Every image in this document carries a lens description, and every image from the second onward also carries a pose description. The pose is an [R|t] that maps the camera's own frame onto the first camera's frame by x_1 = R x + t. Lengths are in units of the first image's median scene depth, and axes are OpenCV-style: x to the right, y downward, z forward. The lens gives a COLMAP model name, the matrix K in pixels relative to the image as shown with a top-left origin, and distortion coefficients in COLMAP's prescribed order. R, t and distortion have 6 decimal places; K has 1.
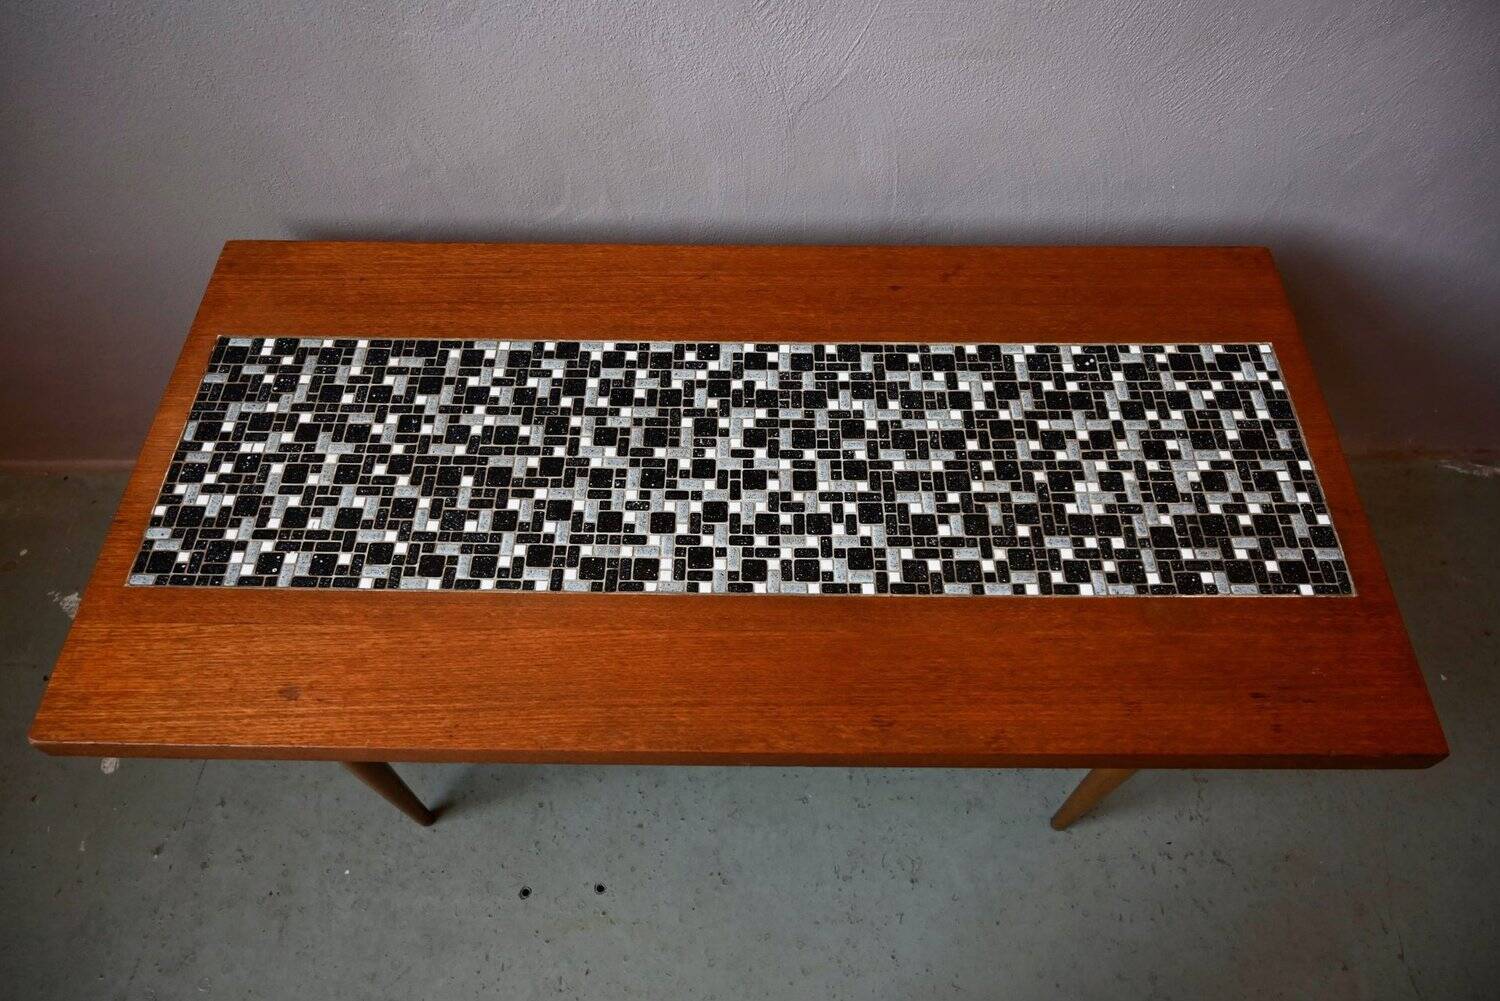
lens RADIAL K [[1009.5, 0, 755.3], [0, 1009.5, 508.6], [0, 0, 1]] dist [-0.012049, 0.005913]
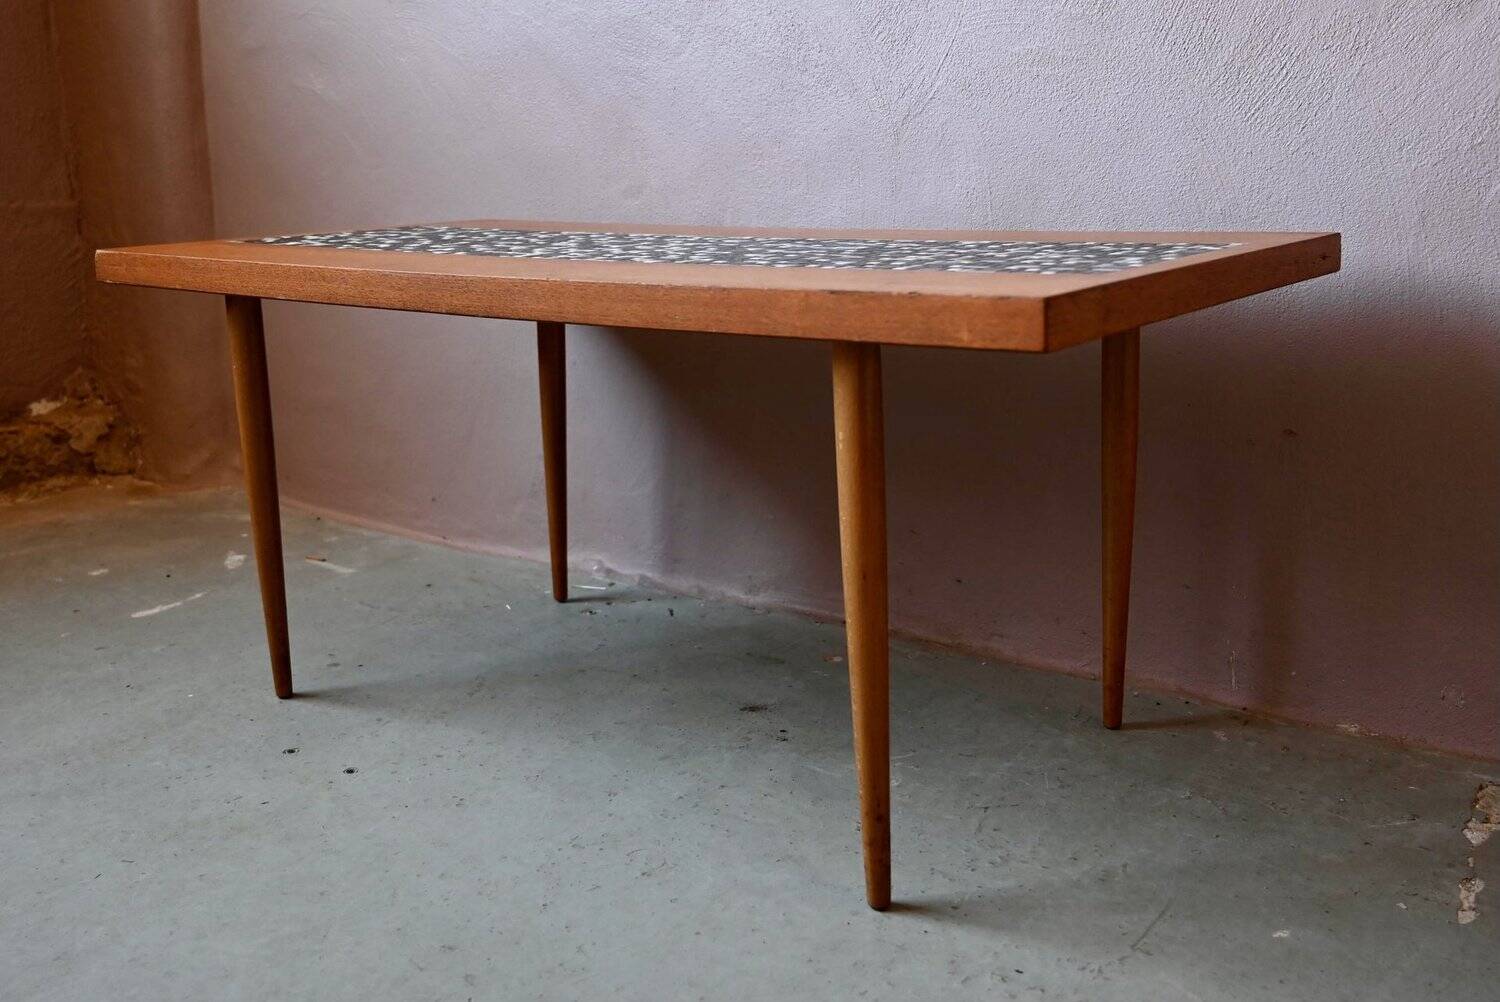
lens RADIAL K [[1493.0, 0, 743.5], [0, 1493.0, 436.3], [0, 0, 1]] dist [-0.001795, 0.000000]
pose [[0.786281, 0.093865, -0.610697, 1.009723], [-0.505427, 0.666231, -0.548343, 0.876145], [0.355395, 0.739814, 0.571287, 0.284128]]
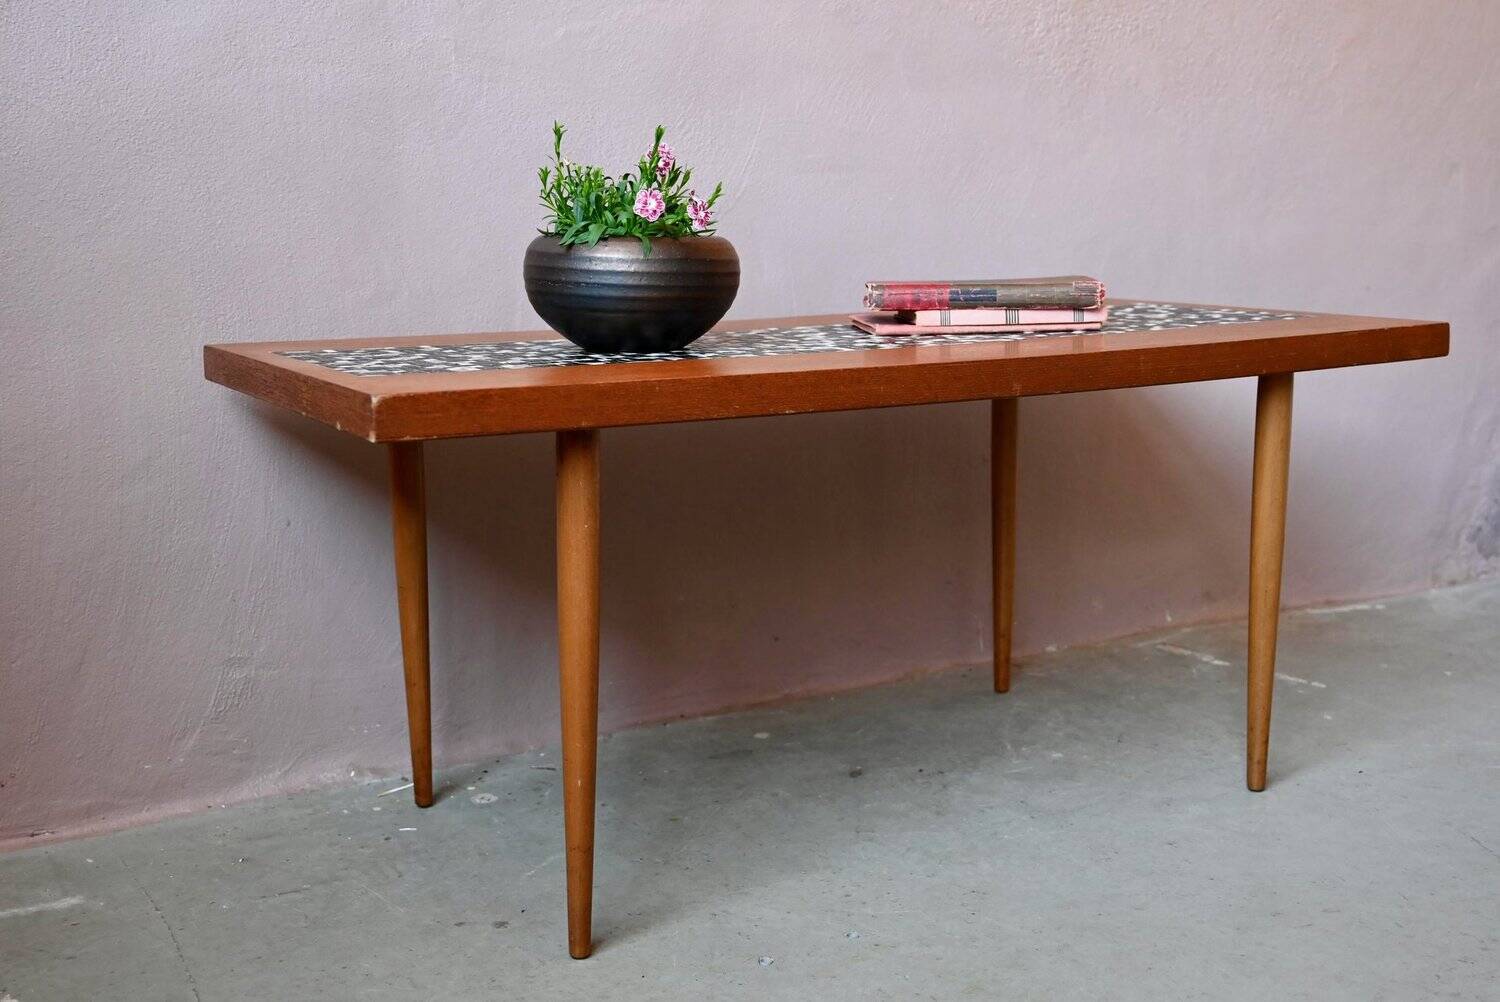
lens RADIAL K [[1693.8, 0, 752.6], [0, 1693.8, 495.4], [0, 0, 1]] dist [-0.011783, 0.000000]
pose [[0.867584, -0.103763, 0.486344, -0.969099], [0.431897, 0.641999, -0.633484, 1.143785], [-0.246500, 0.759652, 0.601803, 0.065962]]
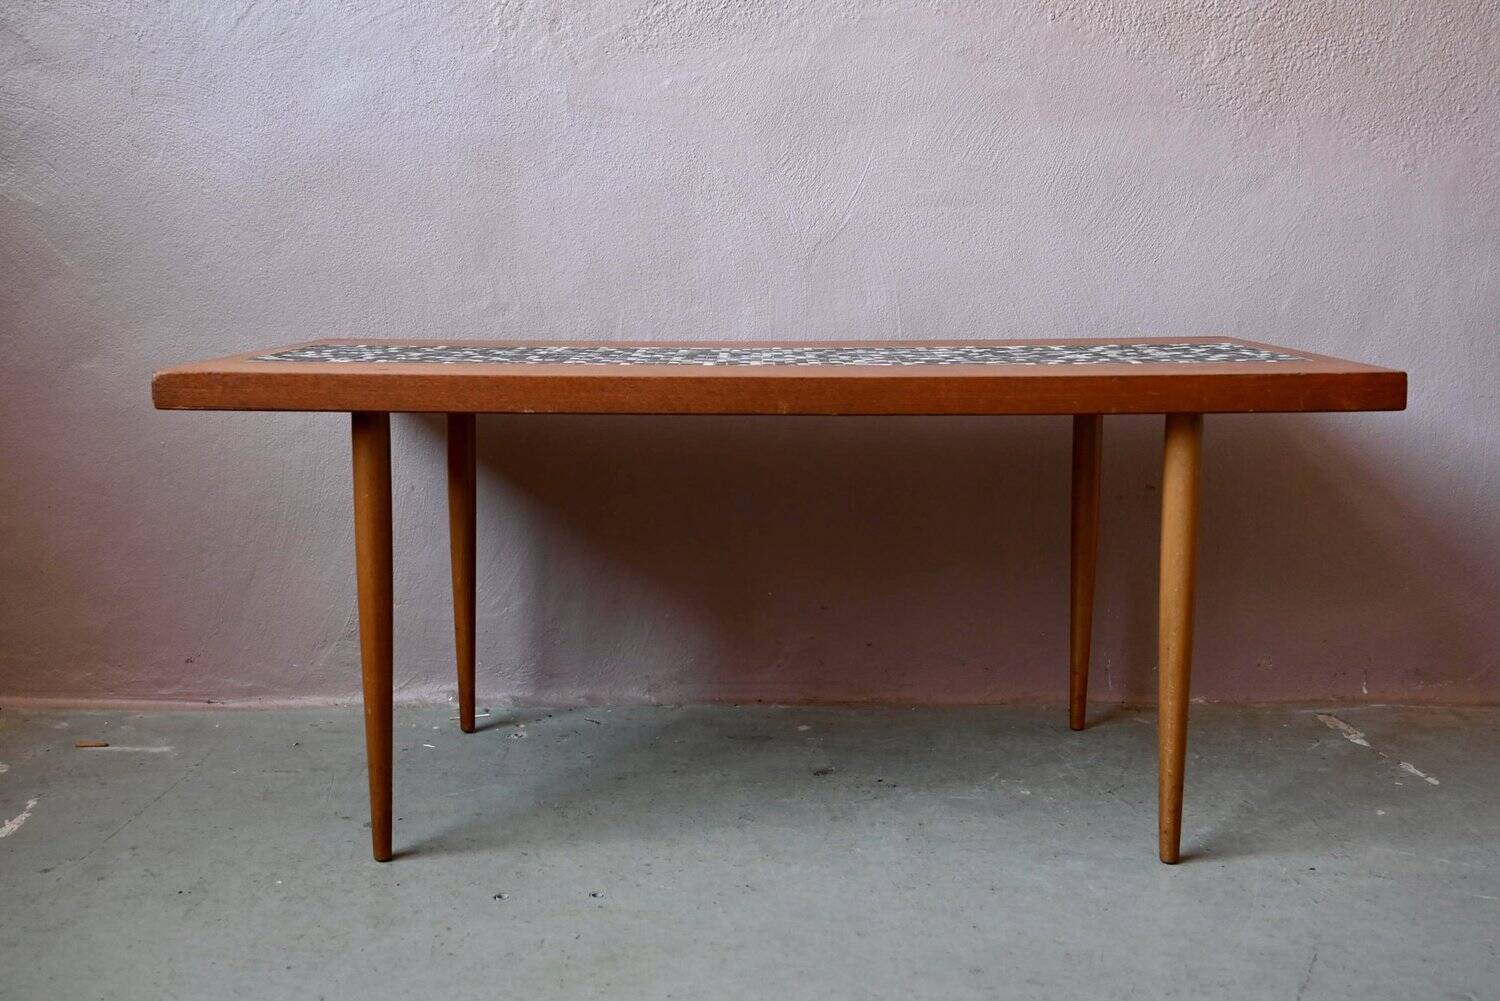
lens RADIAL K [[1542.0, 0, 748.6], [0, 1542.0, 502.2], [0, 0, 1]] dist [-0.009123, 0.000000]
pose [[0.999958, -0.007883, -0.004599, -0.033945], [0.001721, 0.657768, -0.753219, 1.360386], [0.008962, 0.753180, 0.657754, -0.027508]]
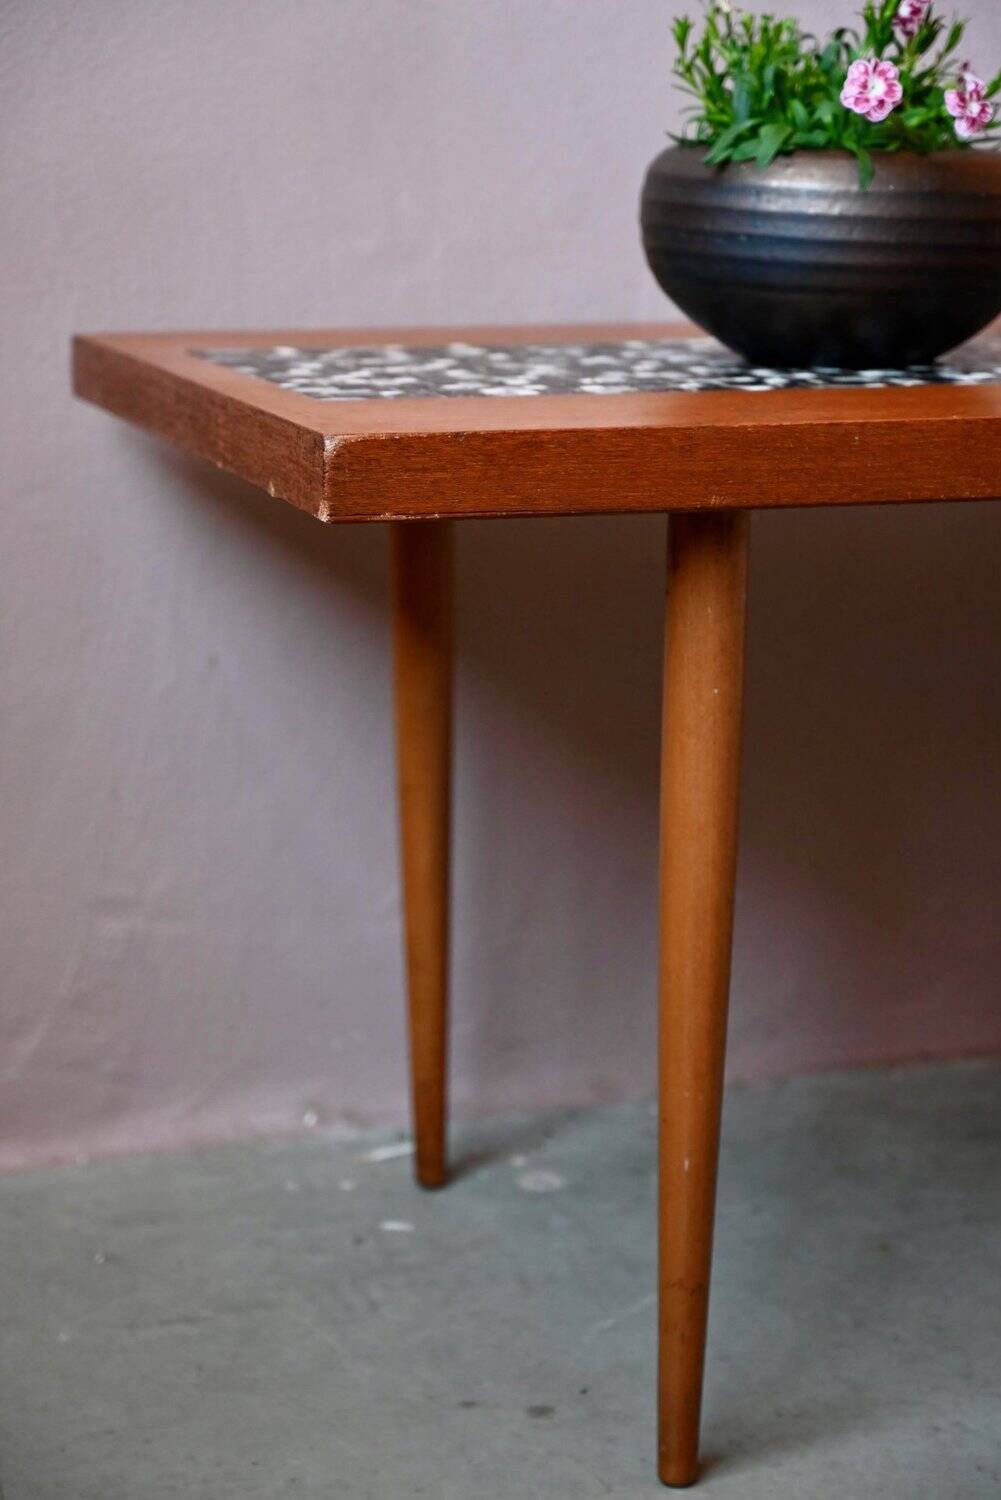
lens RADIAL K [[3197.0, 0, 515.8], [0, 3197.0, 743.3], [0, 0, 1]] dist [0.001106, 0.000000]
pose [[0.950169, -0.076766, 0.302137, -0.926120], [0.271293, 0.681041, -0.680134, 1.172347], [-0.153557, 0.728210, 0.667930, 0.042962]]
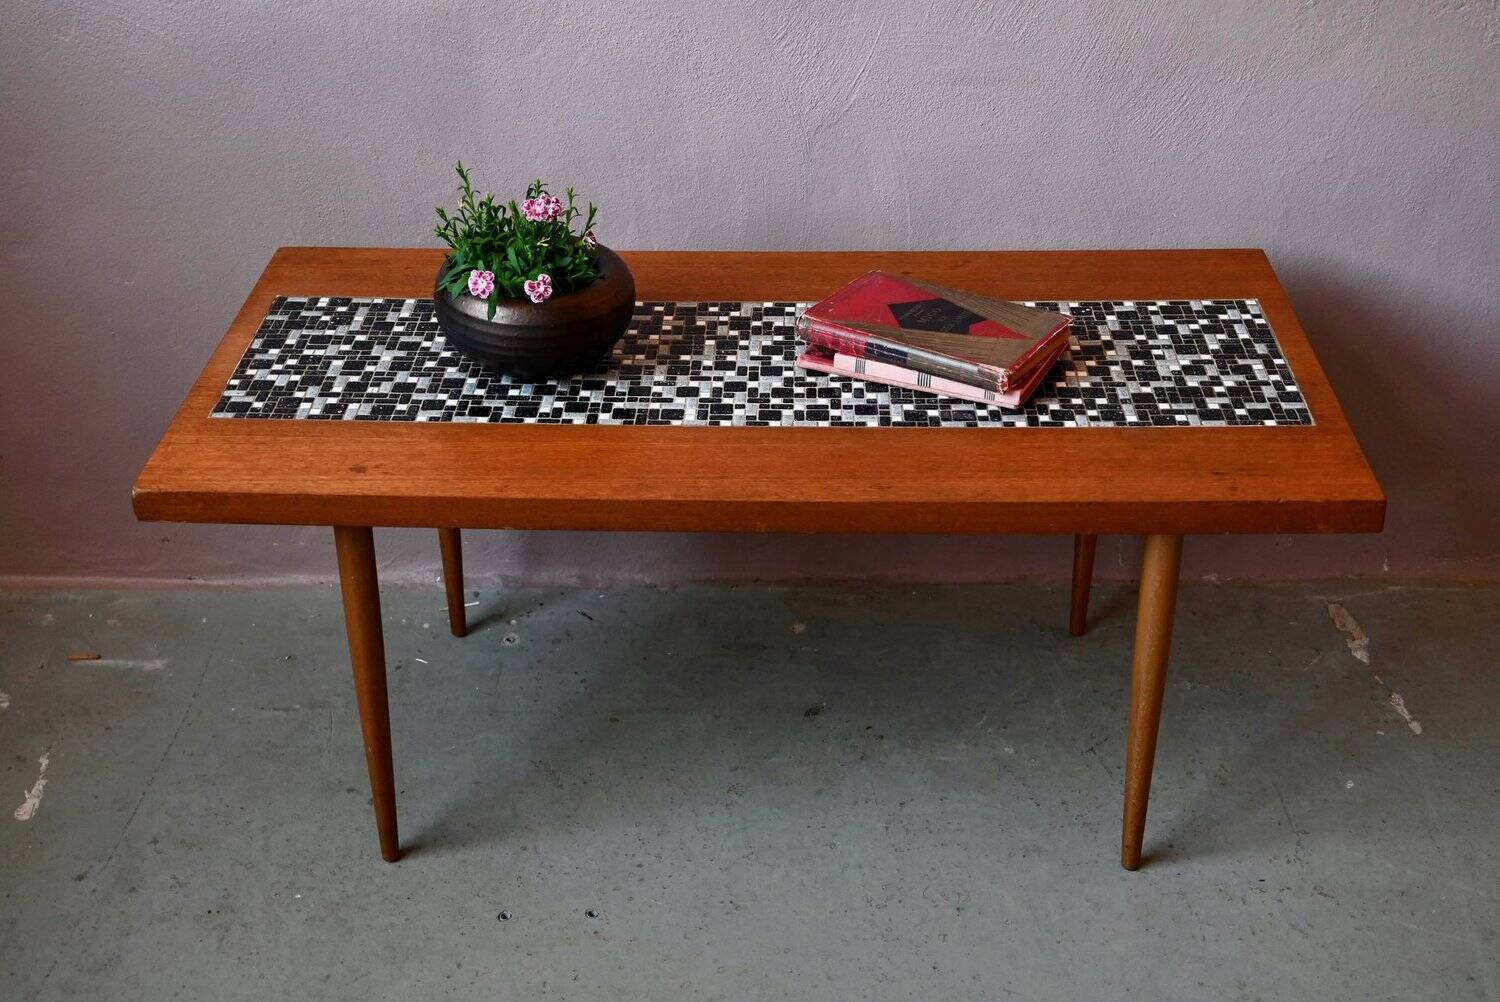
lens RADIAL K [[1923.8, 0, 769.0], [0, 1923.8, 490.1], [0, 0, 1]] dist [-0.009224, 0.000000]
pose [[0.999850, -0.001920, -0.017200, 0.031262], [-0.006323, 0.884600, -0.466308, 1.028784], [0.016111, 0.466347, 0.884455, -0.762088]]
